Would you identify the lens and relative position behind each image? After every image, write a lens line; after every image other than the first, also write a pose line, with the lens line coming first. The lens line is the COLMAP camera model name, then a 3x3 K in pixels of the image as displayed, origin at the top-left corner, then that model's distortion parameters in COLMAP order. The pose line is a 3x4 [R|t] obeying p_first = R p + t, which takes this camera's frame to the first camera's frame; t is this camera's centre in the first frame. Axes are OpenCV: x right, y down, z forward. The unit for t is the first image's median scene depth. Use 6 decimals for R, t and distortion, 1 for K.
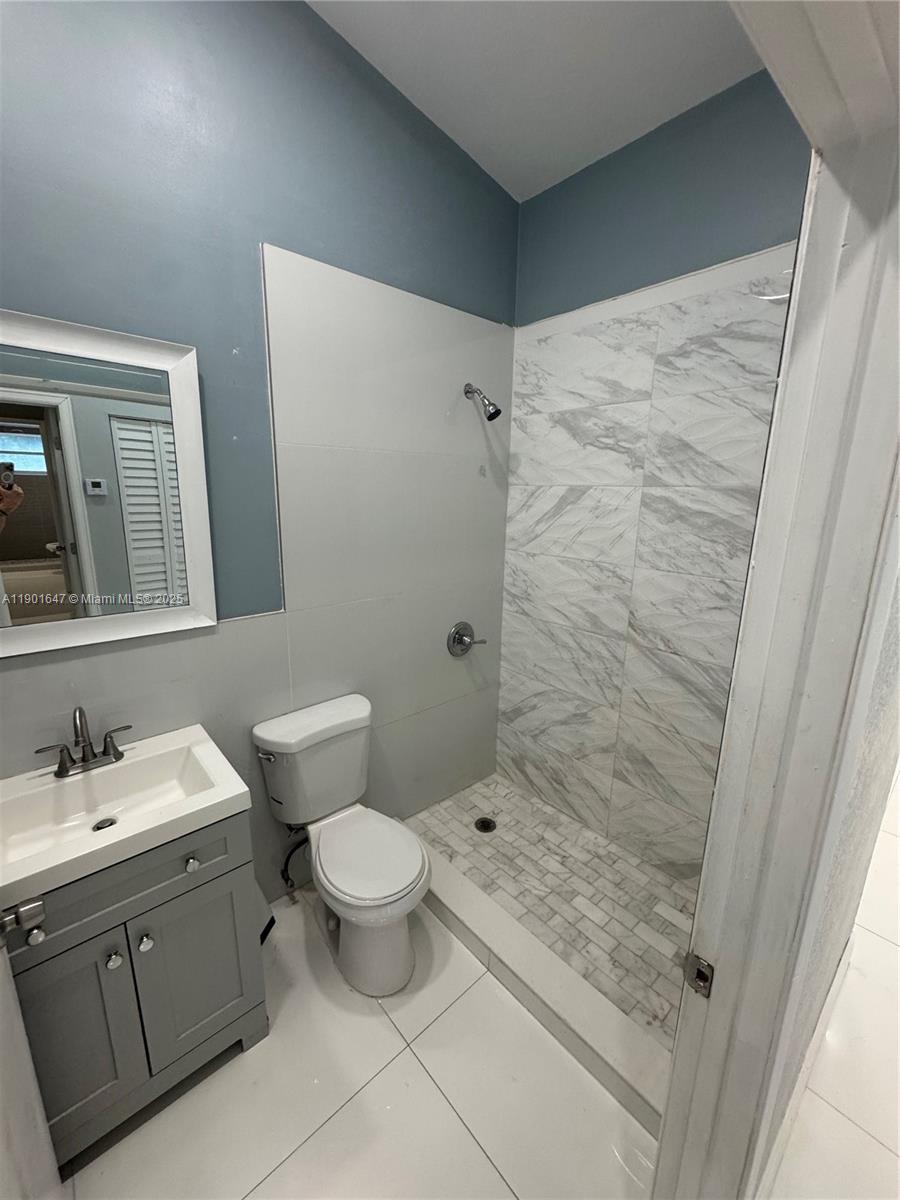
lens RADIAL K [[481.4, 0, 448.3], [0, 481.4, 598.8], [0, 0, 1]] dist [-0.000966, -0.001133]
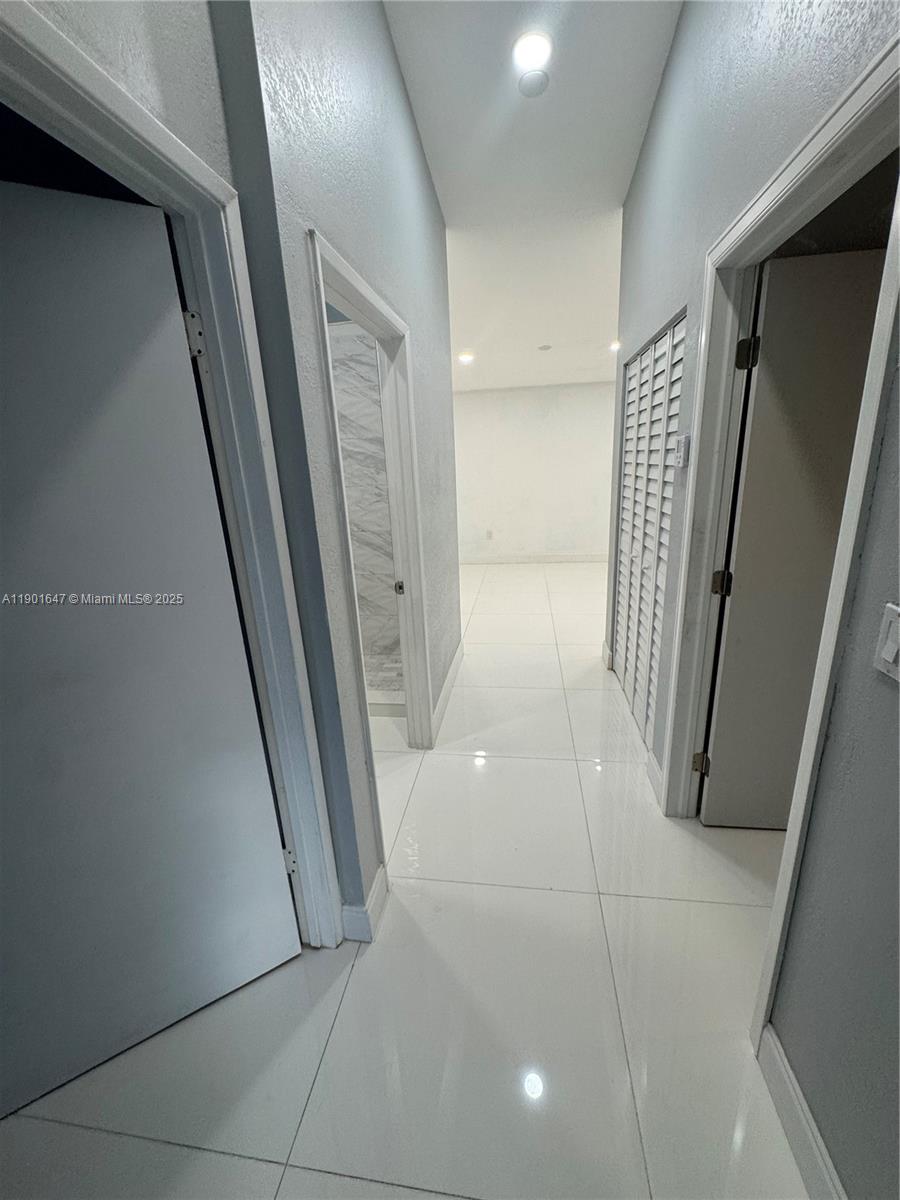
lens RADIAL K [[481.4, 0, 453.9], [0, 481.4, 602.8], [0, 0, 1]] dist [-0.000966, -0.001133]
pose [[0.763037, -0.222119, 0.606991, -0.485654], [0.202130, 0.973998, 0.102326, 0.285343], [-0.613936, 0.044613, 0.788094, -0.719339]]
